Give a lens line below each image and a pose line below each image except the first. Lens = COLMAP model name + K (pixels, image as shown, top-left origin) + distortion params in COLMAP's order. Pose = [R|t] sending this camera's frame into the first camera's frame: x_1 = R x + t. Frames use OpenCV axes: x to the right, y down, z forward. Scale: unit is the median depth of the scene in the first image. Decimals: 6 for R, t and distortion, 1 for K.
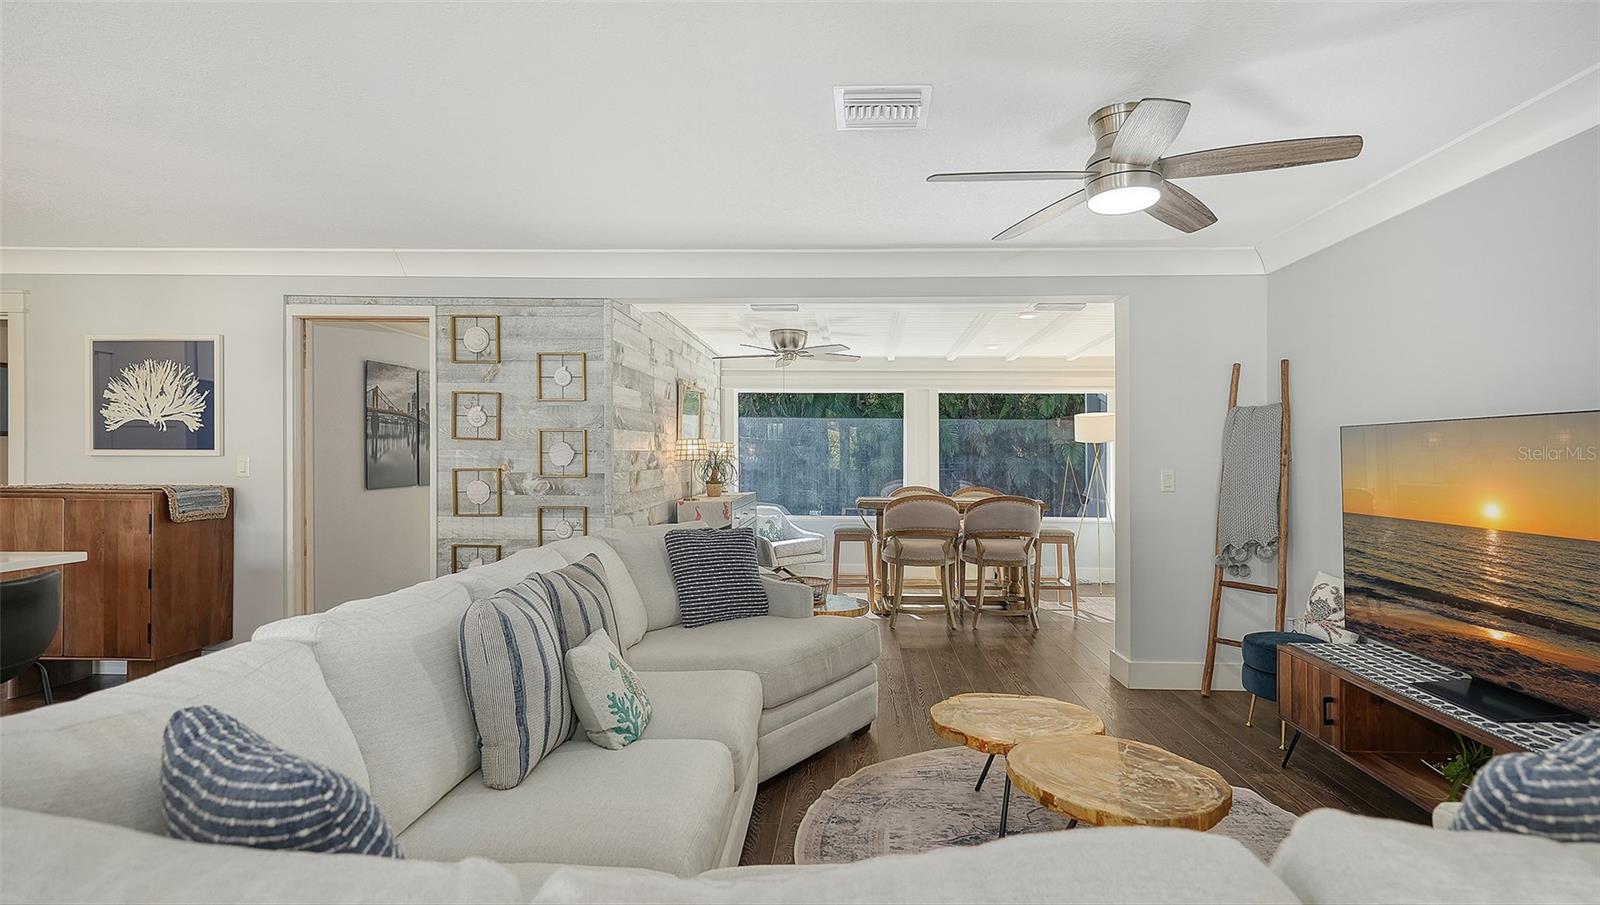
lens RADIAL K [[841.2, 0, 809.1], [0, 841.2, 459.3], [0, 0, 1]] dist [0.016318, 0.021451]
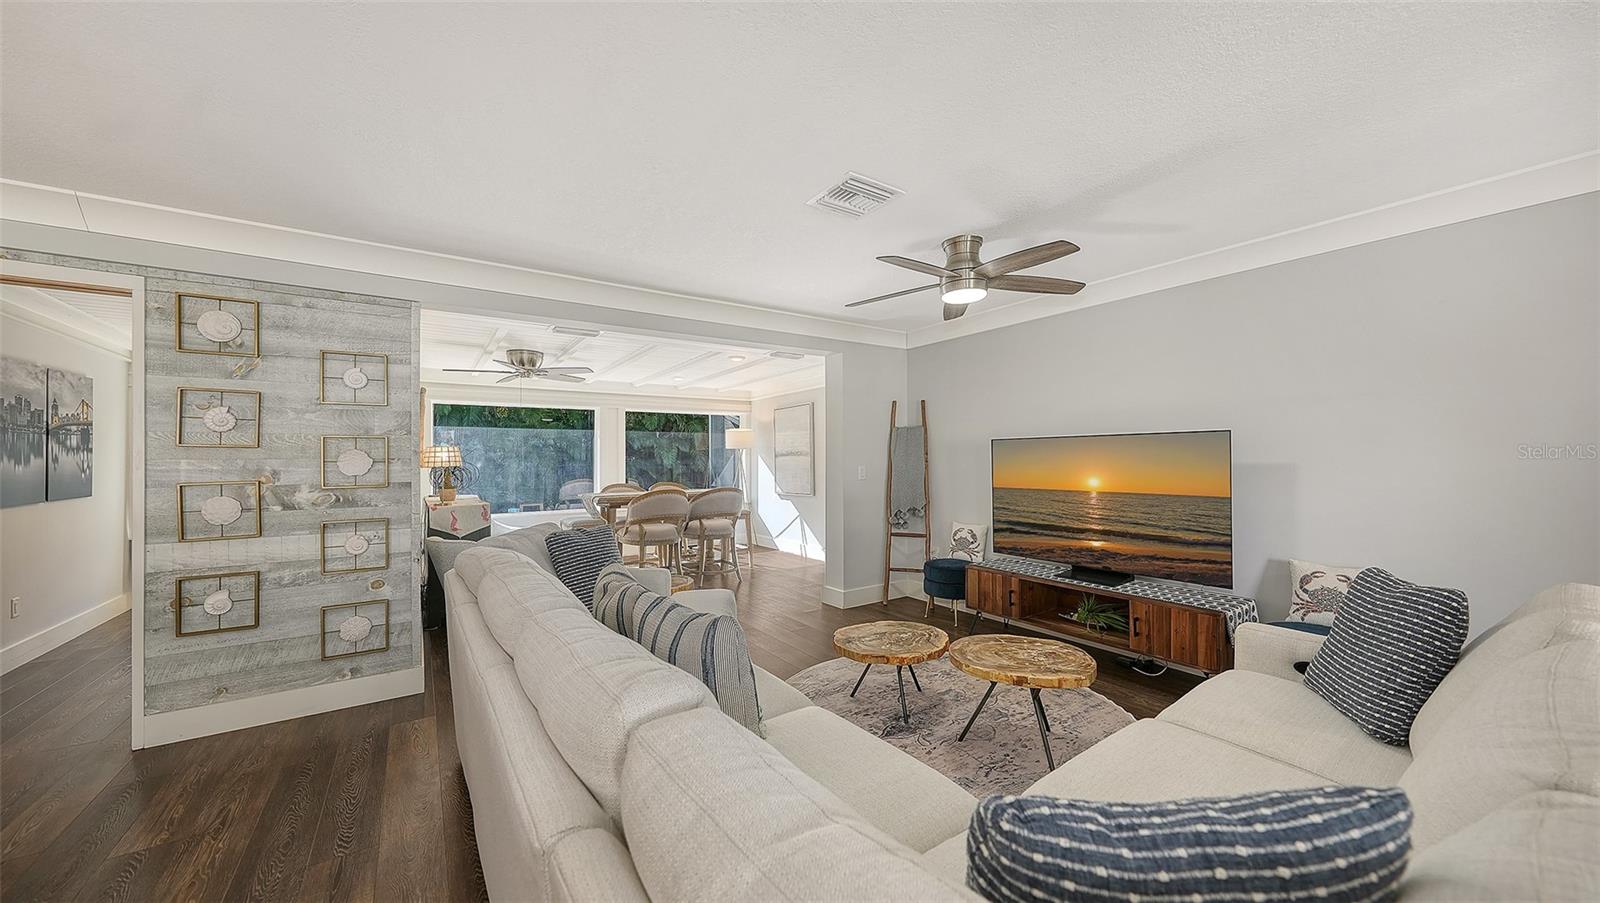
lens RADIAL K [[587.8, 0, 832.3], [0, 587.8, 459.4], [0, 0, 1]] dist [0.000183, 0.000121]
pose [[0.774242, -0.013493, 0.632746, -0.293590], [0.015380, 0.999879, 0.002502, -0.003362], [-0.632703, 0.007794, 0.774355, 0.172607]]
